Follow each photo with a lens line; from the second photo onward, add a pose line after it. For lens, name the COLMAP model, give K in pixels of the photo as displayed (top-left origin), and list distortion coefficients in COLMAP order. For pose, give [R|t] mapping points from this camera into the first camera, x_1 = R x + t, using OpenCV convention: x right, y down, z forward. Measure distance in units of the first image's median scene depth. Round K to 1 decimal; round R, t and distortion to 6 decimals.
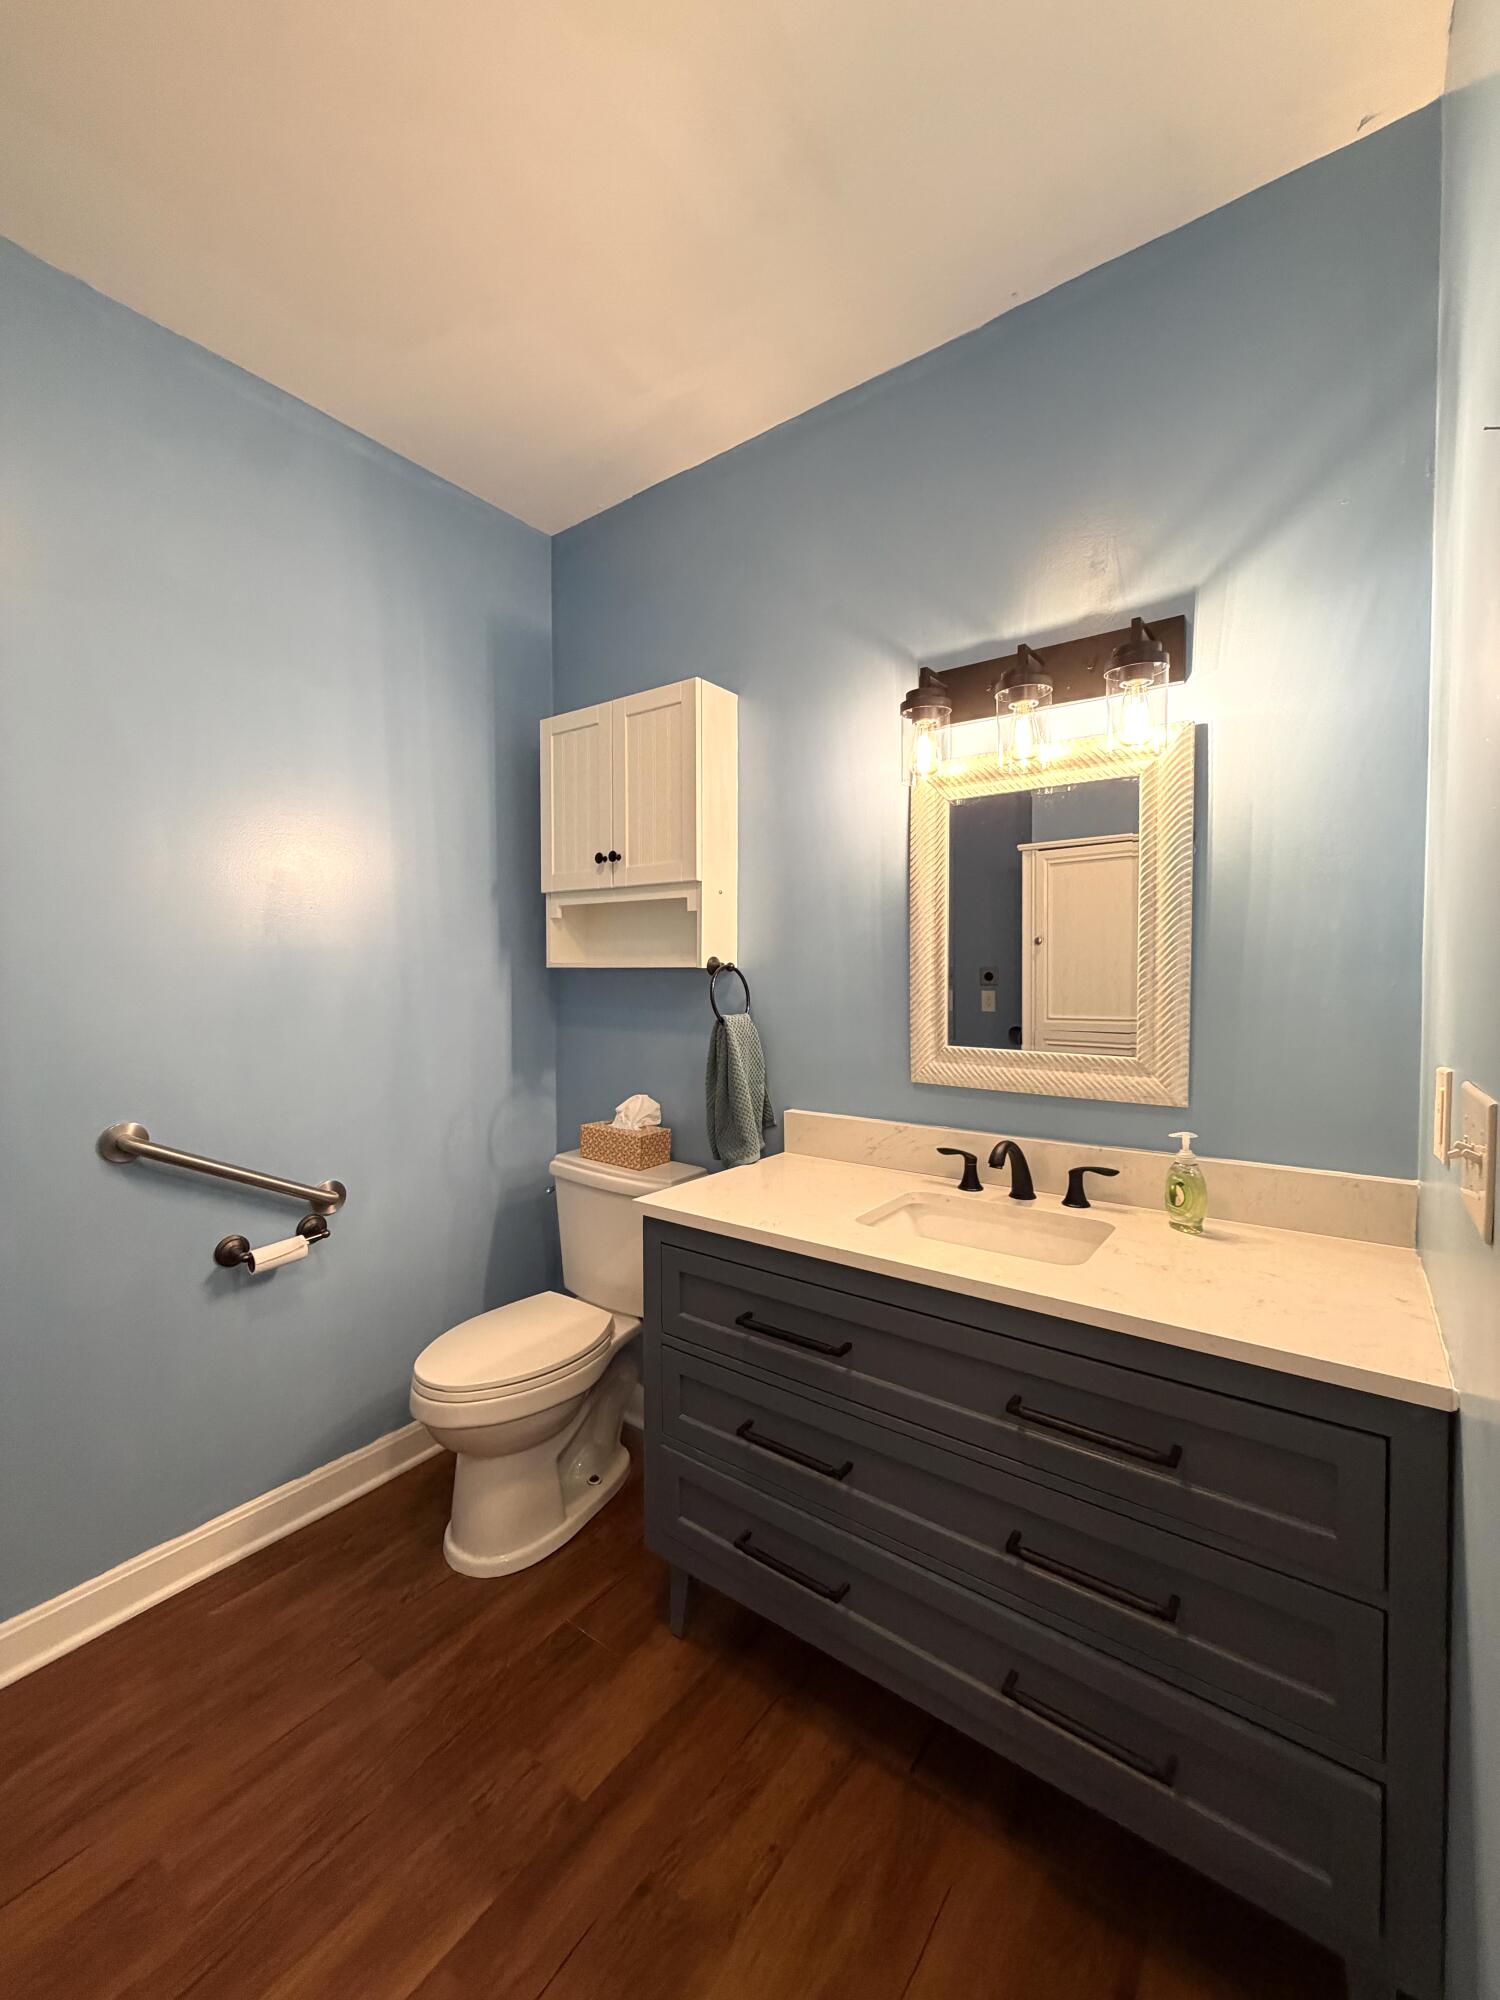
lens RADIAL K [[802.7, 0, 754.3], [0, 802.7, 993.8], [0, 0, 1]] dist [0.002040, -0.000386]
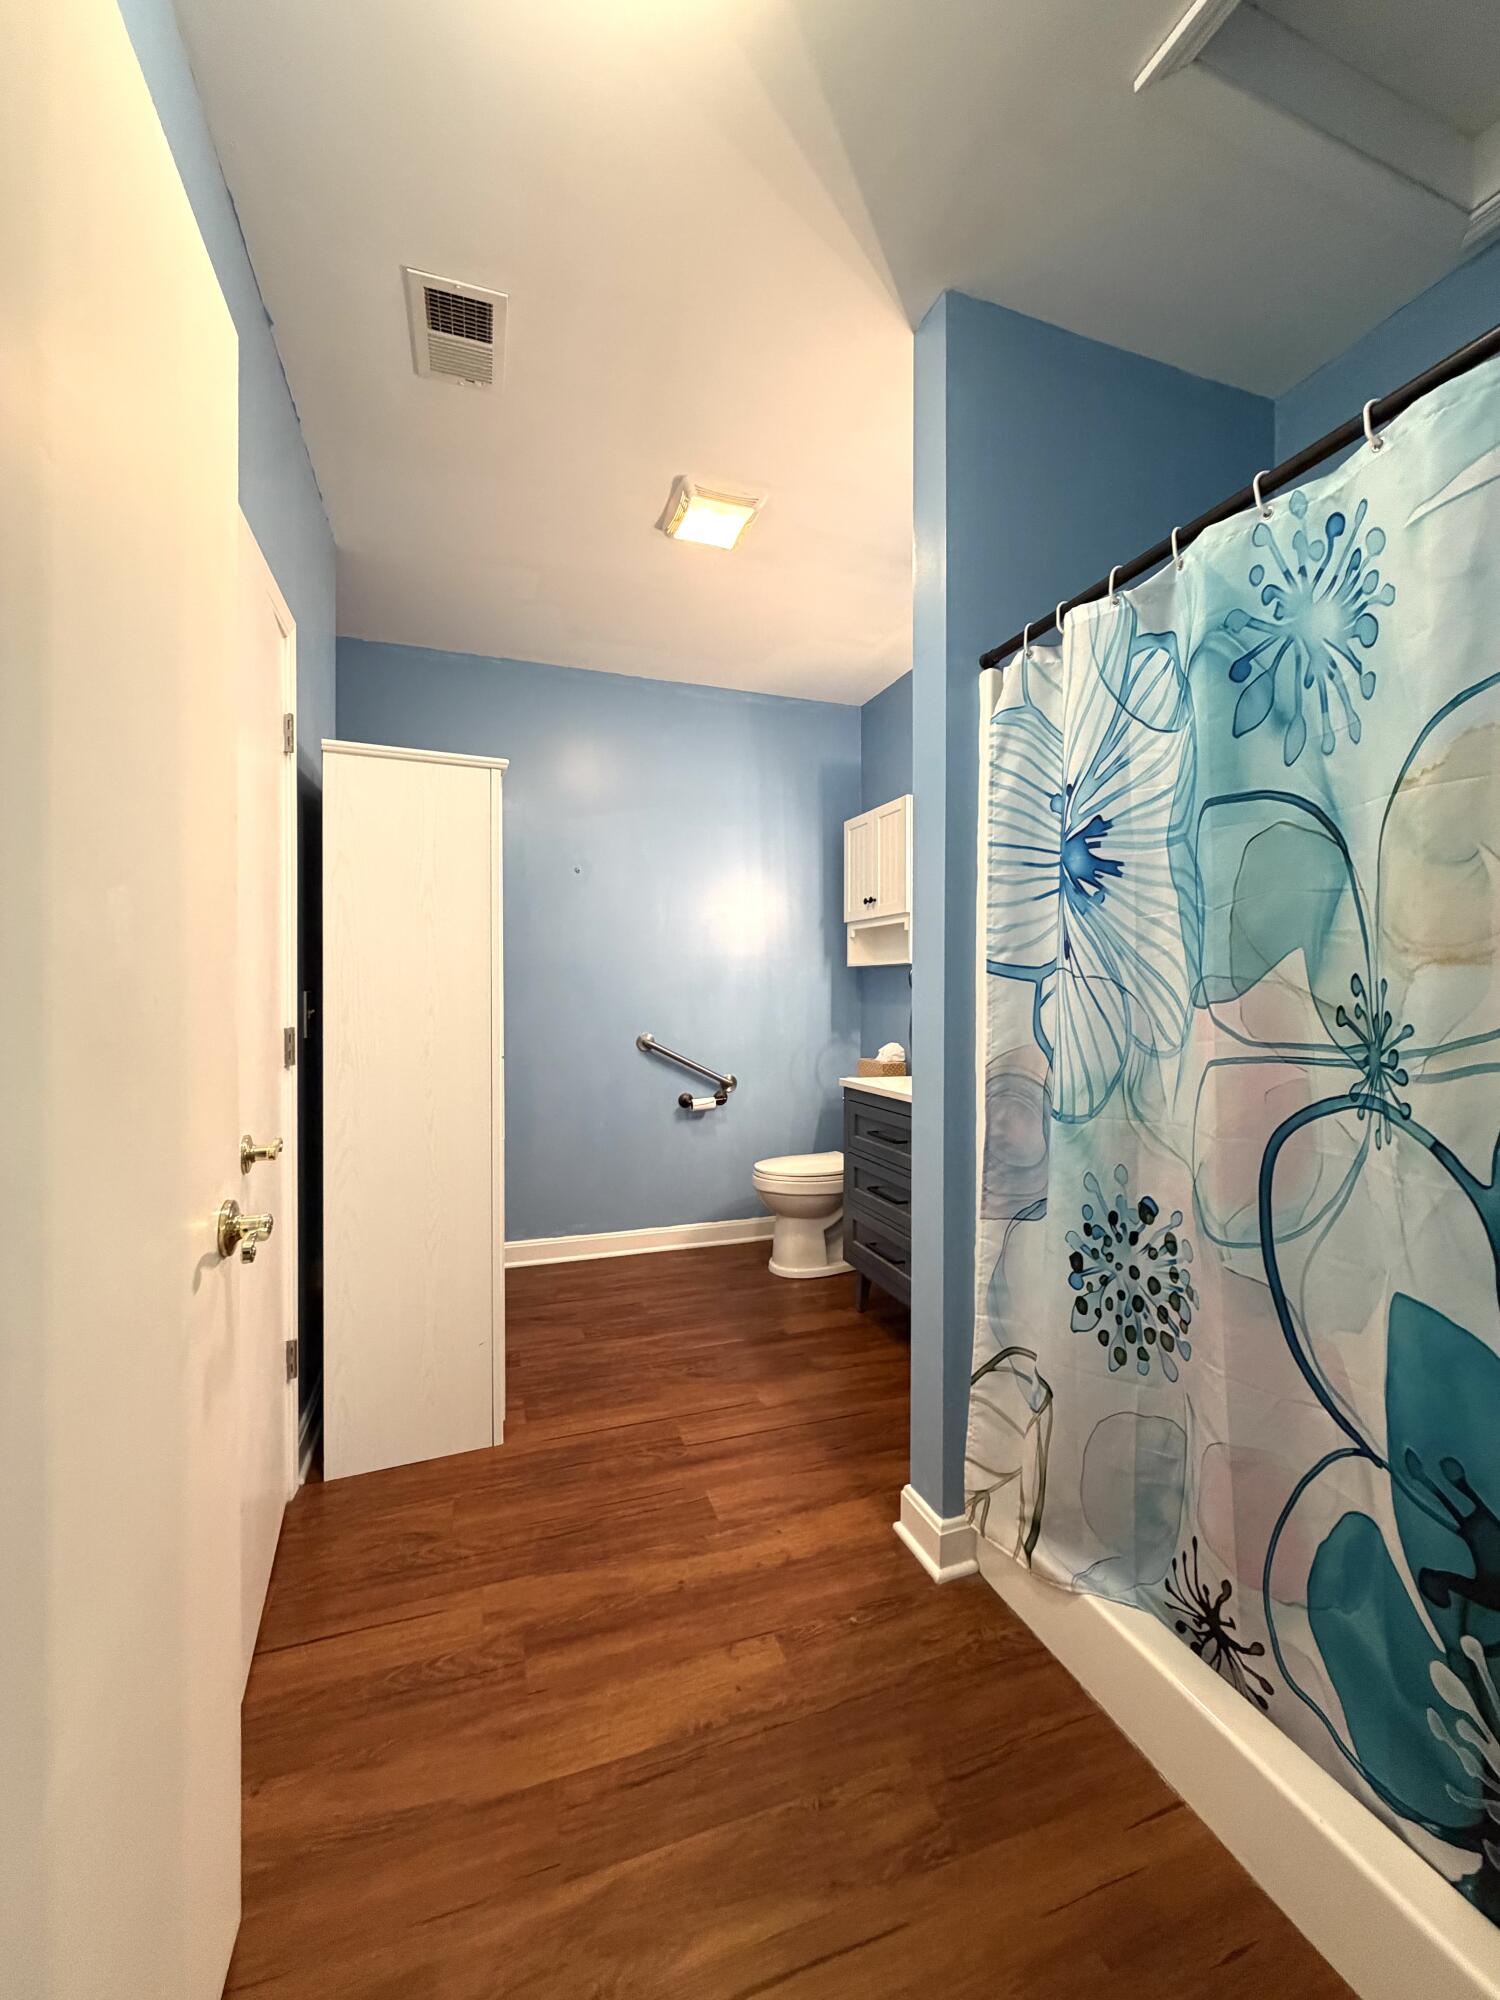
lens RADIAL K [[802.7, 0, 752.4], [0, 802.7, 1004.7], [0, 0, 1]] dist [0.002040, -0.000386]
pose [[0.830433, 0.014583, -0.556928, 0.573907], [-0.021714, 0.999745, -0.006200, 0.069302], [0.556695, 0.017241, 0.830538, -0.566065]]
